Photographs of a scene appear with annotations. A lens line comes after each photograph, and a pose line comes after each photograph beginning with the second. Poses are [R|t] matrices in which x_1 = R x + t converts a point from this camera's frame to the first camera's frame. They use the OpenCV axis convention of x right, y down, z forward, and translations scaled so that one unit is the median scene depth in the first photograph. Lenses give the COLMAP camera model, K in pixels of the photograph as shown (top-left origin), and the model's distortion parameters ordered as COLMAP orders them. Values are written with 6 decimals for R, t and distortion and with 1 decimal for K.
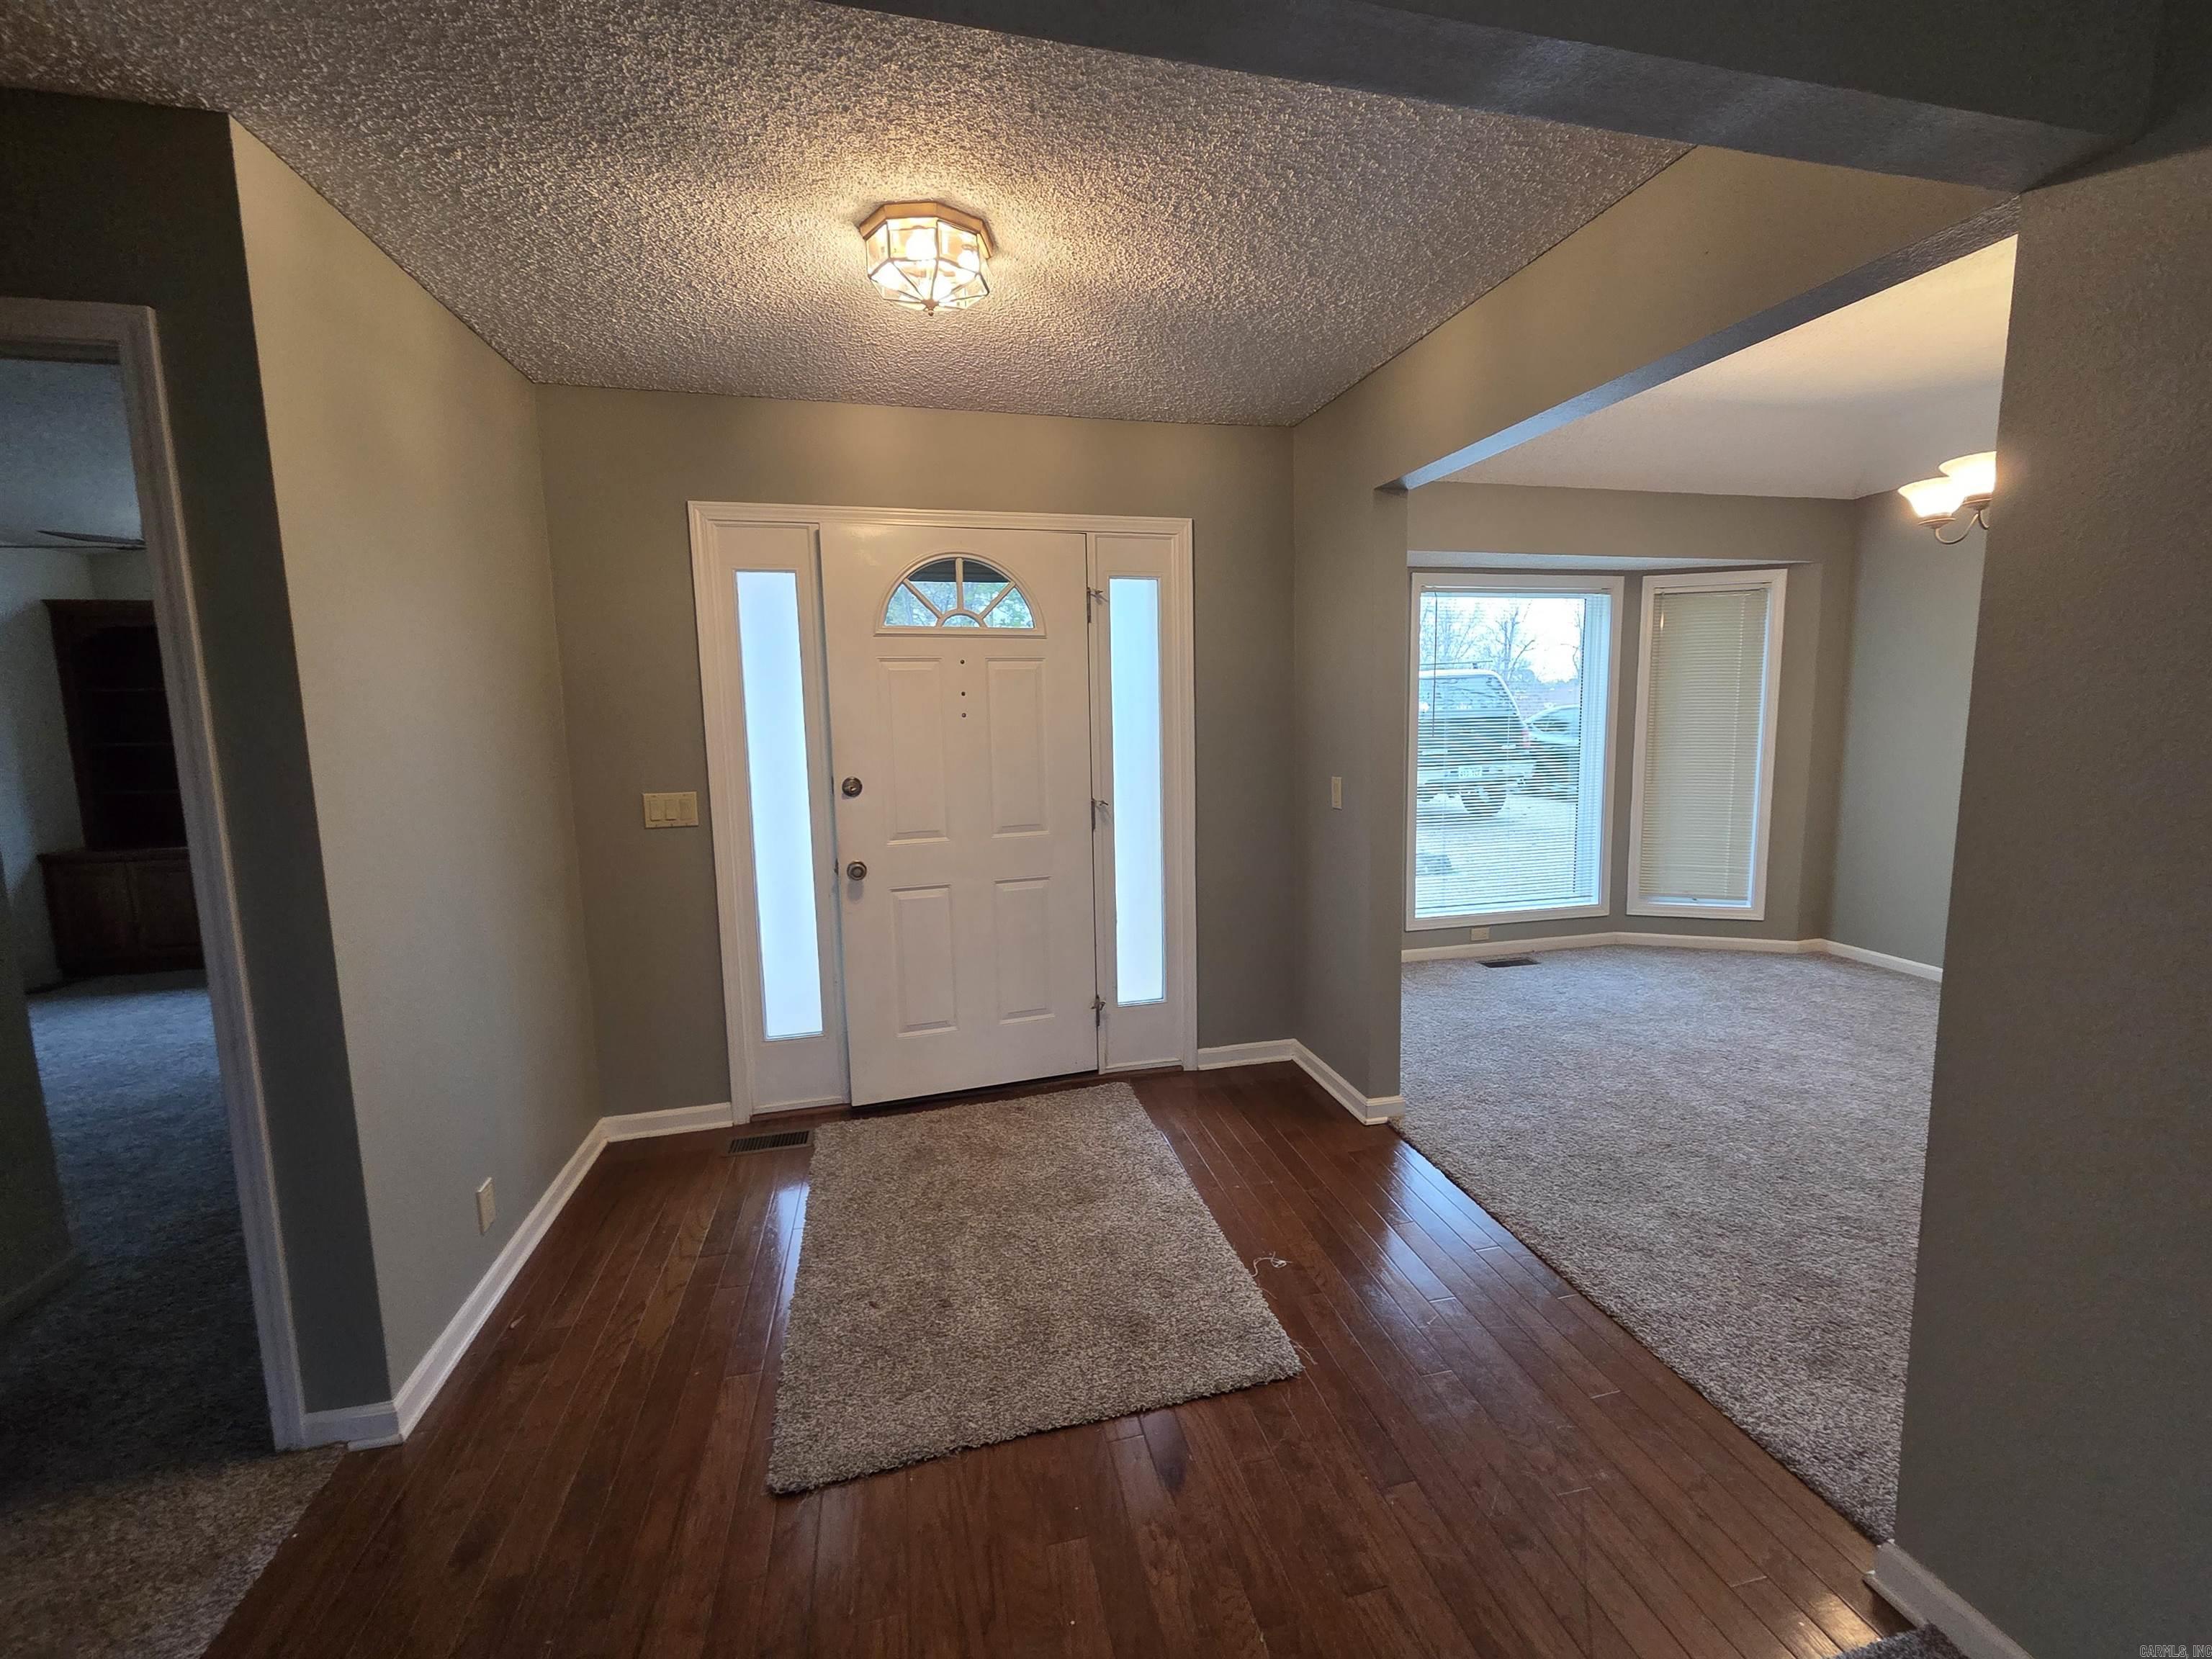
lens RADIAL K [[901.9, 0, 1128.5], [0, 901.9, 818.4], [0, 0, 1]] dist [-0.001314, 0.000084]
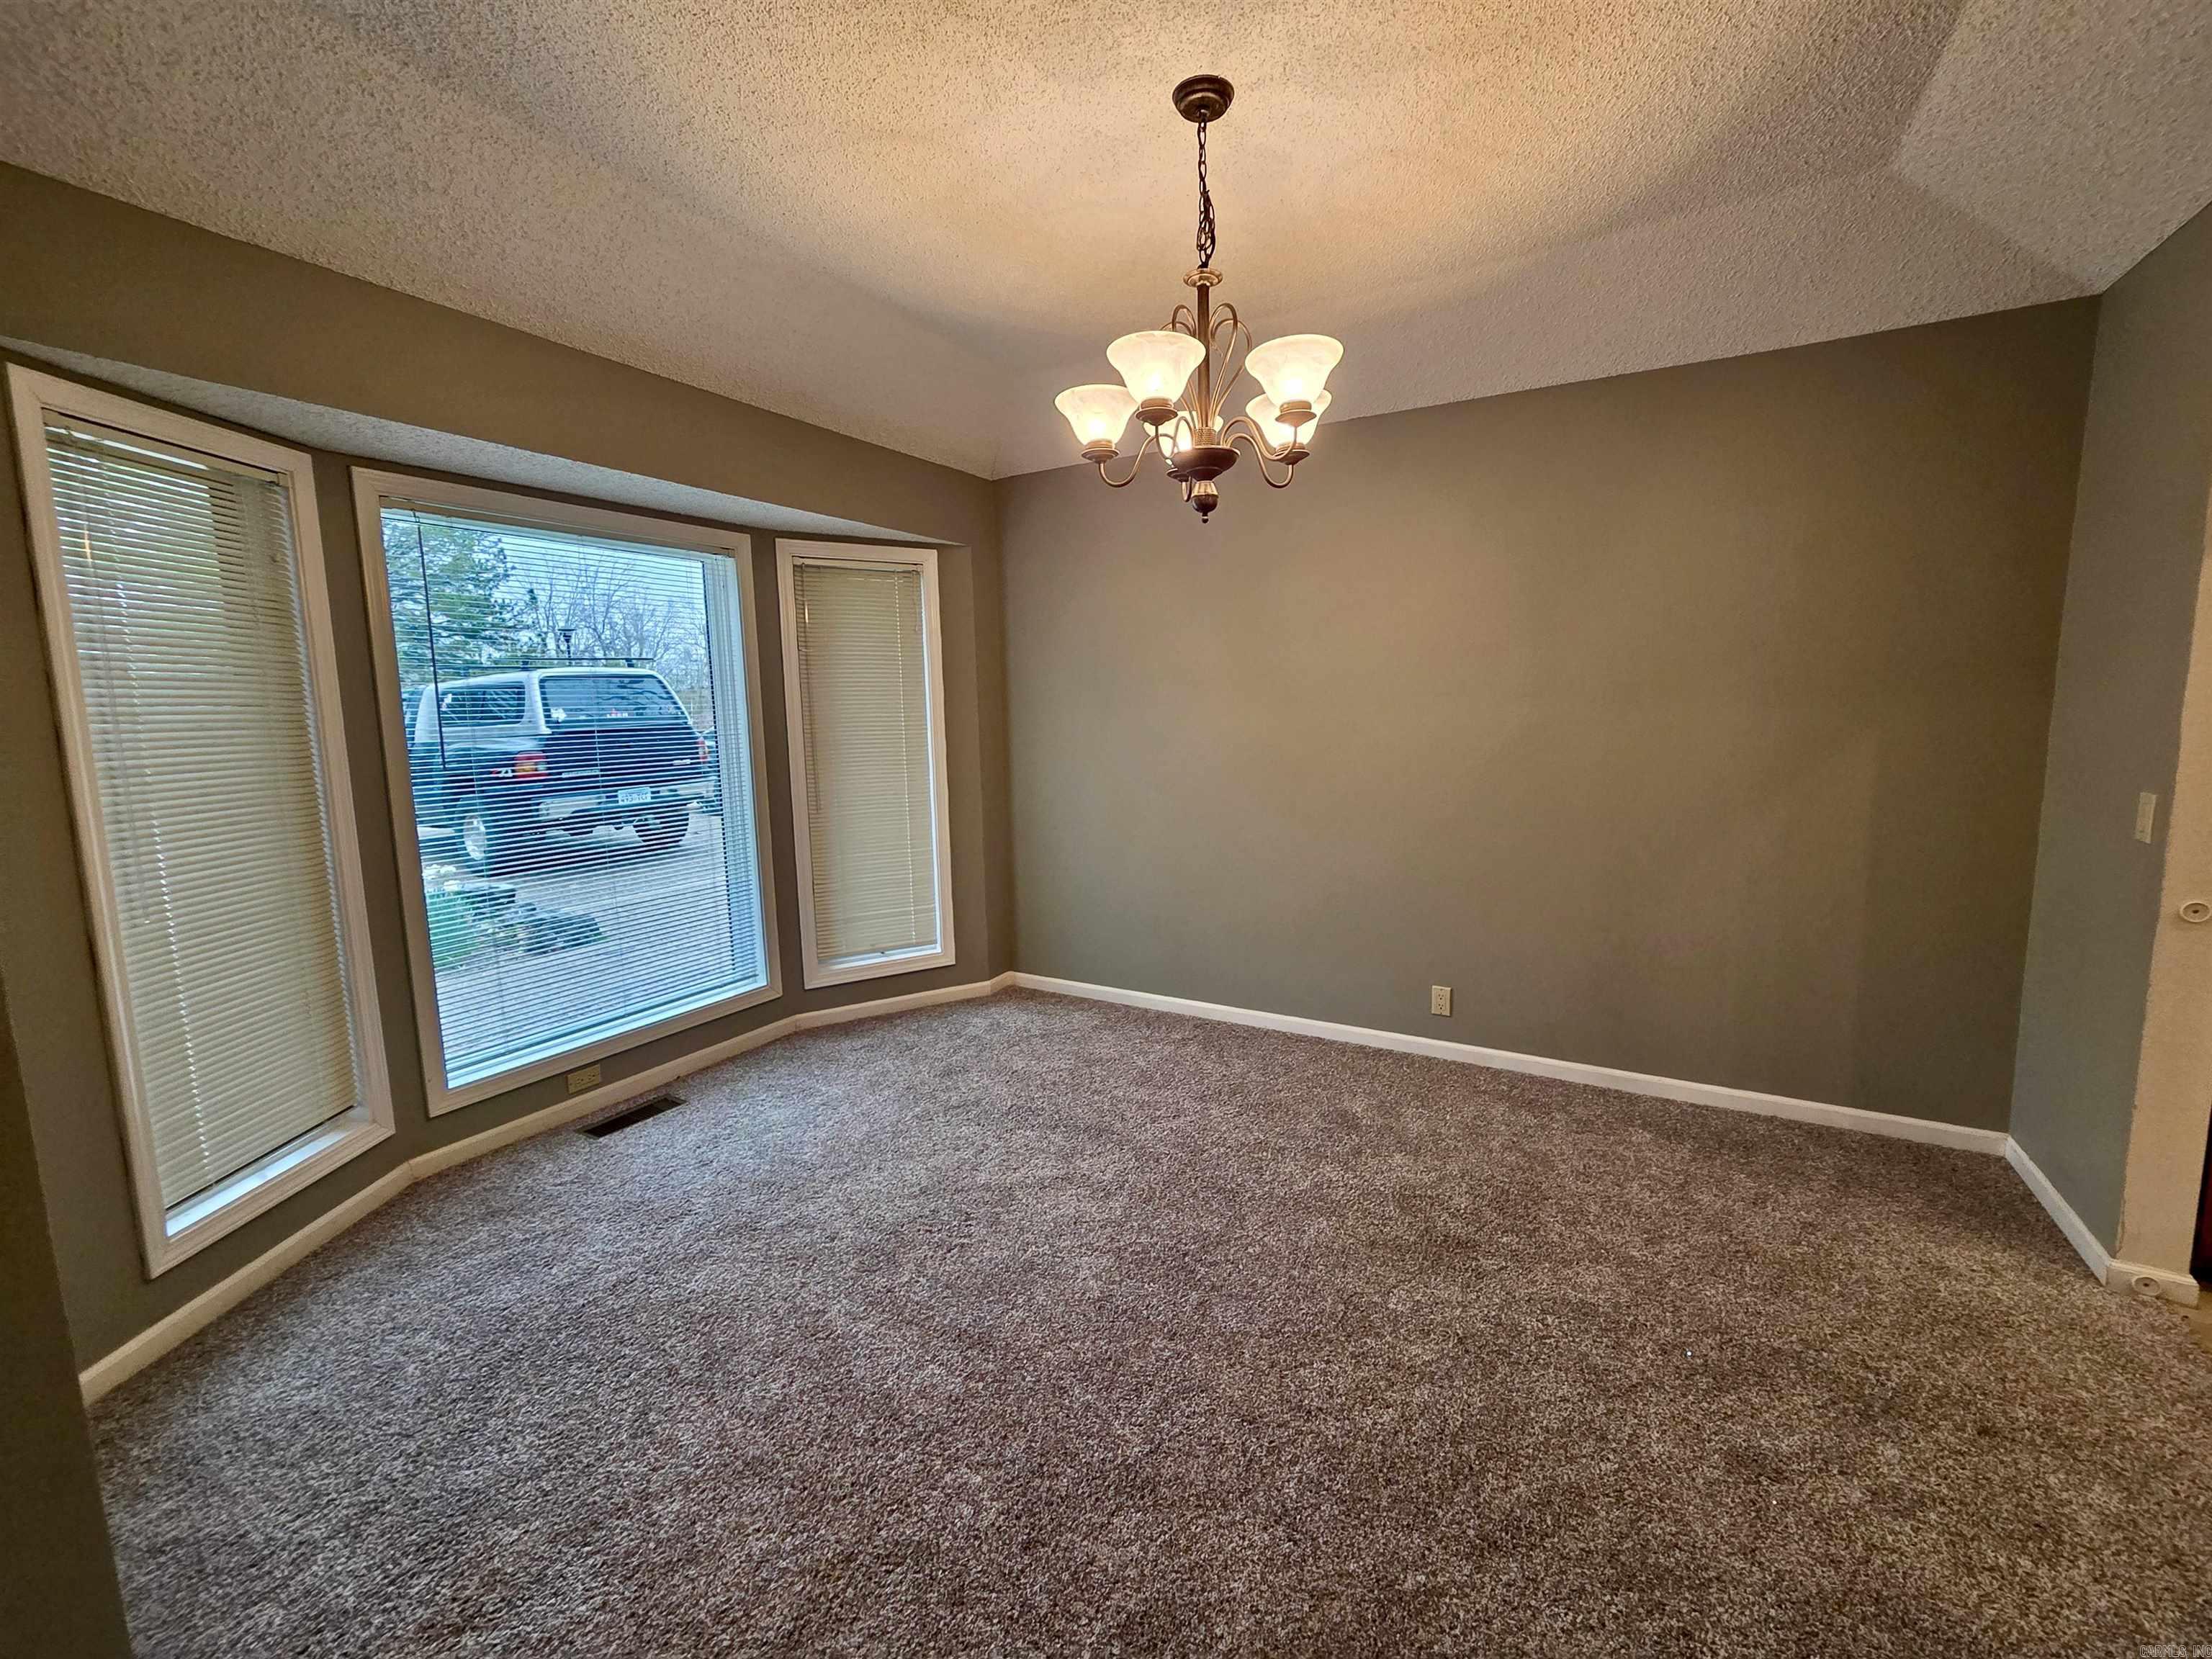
lens RADIAL K [[901.9, 0, 1128.5], [0, 901.9, 818.4], [0, 0, 1]] dist [-0.001314, 0.000084]
pose [[0.684186, -0.088399, 0.723930, 0.225355], [0.093540, 0.995065, 0.033103, -0.039165], [-0.723284, 0.045068, 0.689079, 0.306896]]
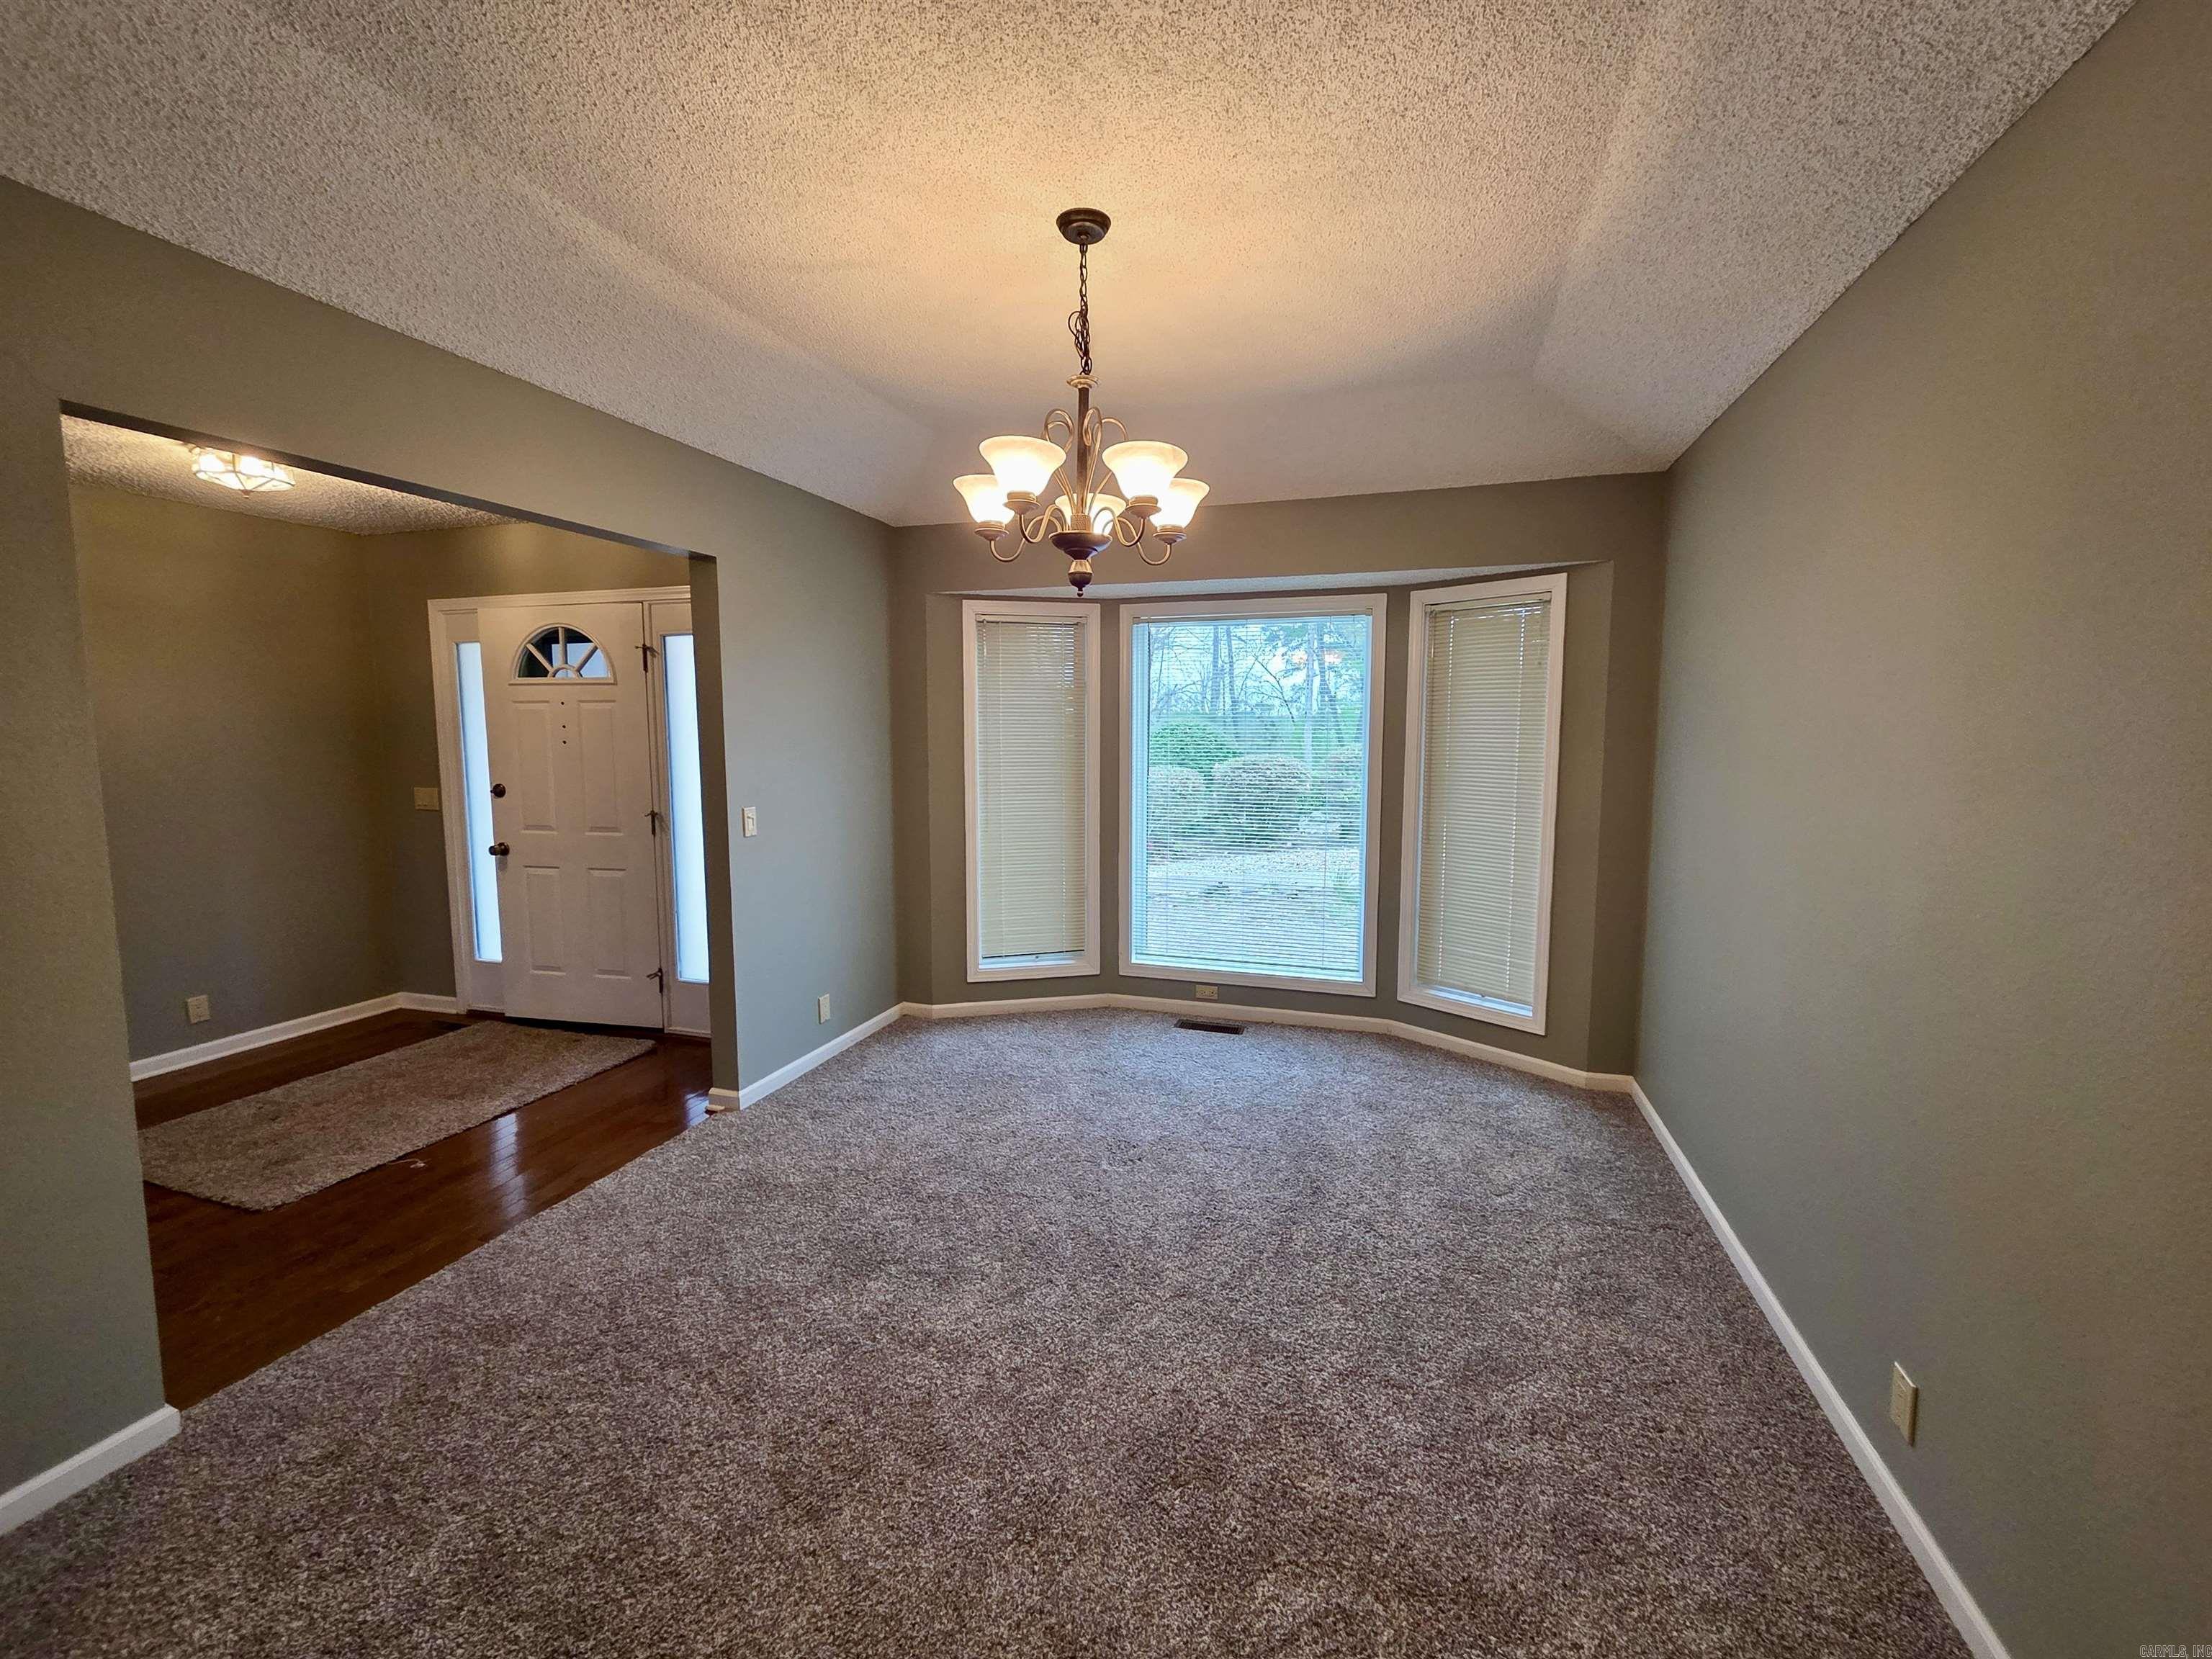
lens RADIAL K [[901.9, 0, 1128.5], [0, 901.9, 818.4], [0, 0, 1]] dist [-0.001314, 0.000084]
pose [[0.859269, 0.067281, -0.507080, 0.825010], [-0.077382, 0.997001, 0.001157, -0.044954], [0.505637, 0.038245, 0.861898, 0.176193]]
